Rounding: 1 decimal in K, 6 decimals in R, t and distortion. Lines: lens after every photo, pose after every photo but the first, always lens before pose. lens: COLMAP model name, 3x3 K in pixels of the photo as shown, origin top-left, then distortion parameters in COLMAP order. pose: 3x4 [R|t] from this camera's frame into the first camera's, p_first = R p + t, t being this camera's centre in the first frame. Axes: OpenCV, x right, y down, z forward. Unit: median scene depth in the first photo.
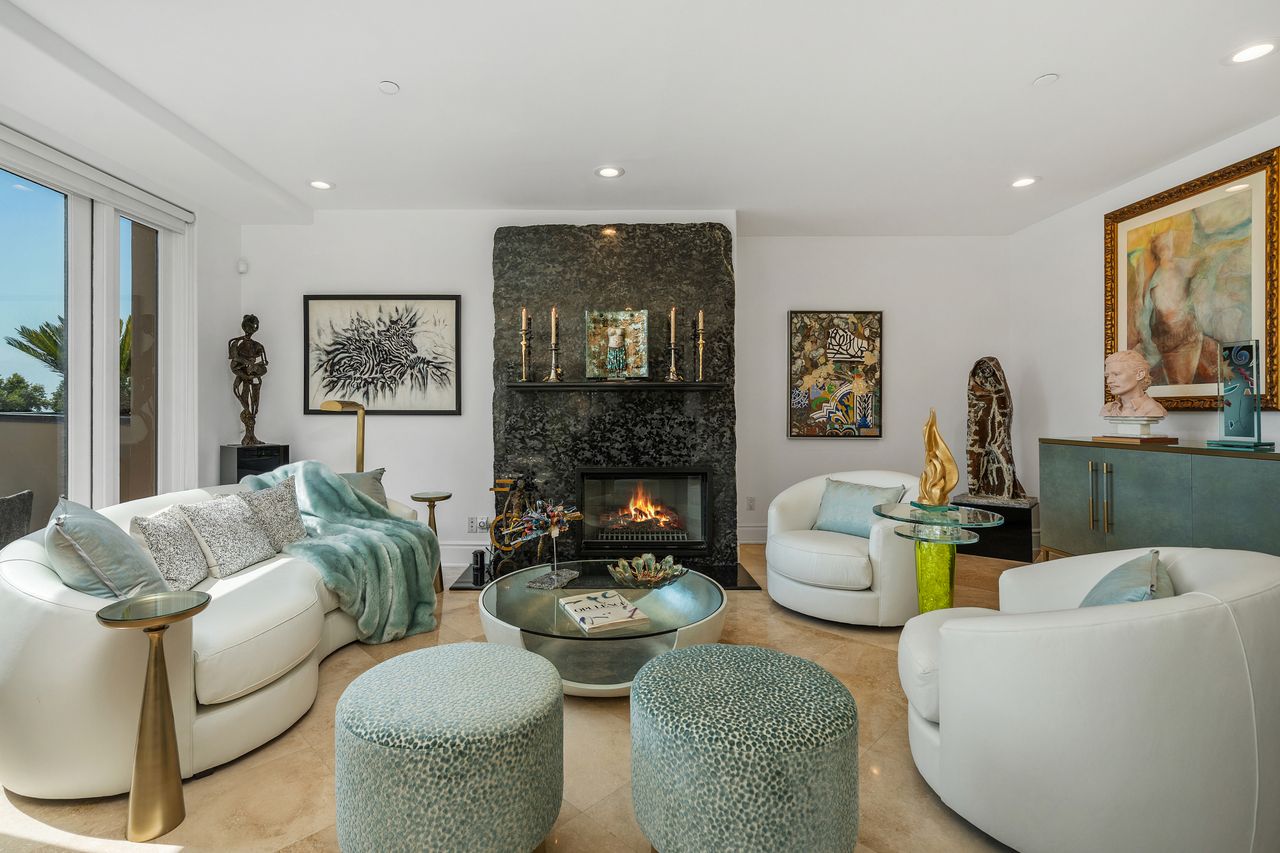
lens RADIAL K [[603.9, 0, 639.8], [0, 603.9, 419.8], [0, 0, 1]] dist [-0.003396, 0.002159]
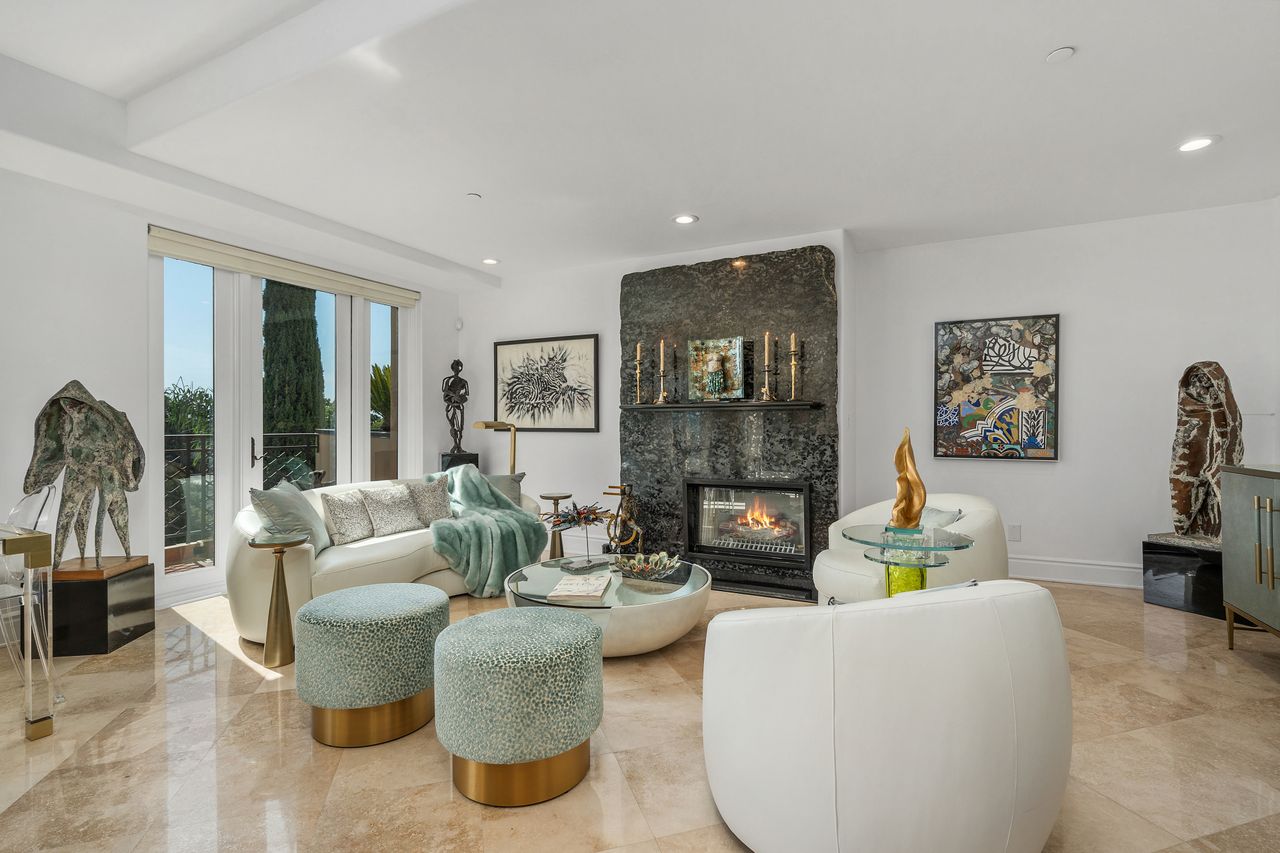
lens RADIAL K [[603.9, 0, 671.0], [0, 603.9, 438.2], [0, 0, 1]] dist [-0.003396, 0.002159]
pose [[0.894815, 0.009240, -0.446341, 0.377480], [-0.007663, 0.999956, 0.005337, -0.003143], [0.446371, -0.001356, 0.894847, -0.027668]]
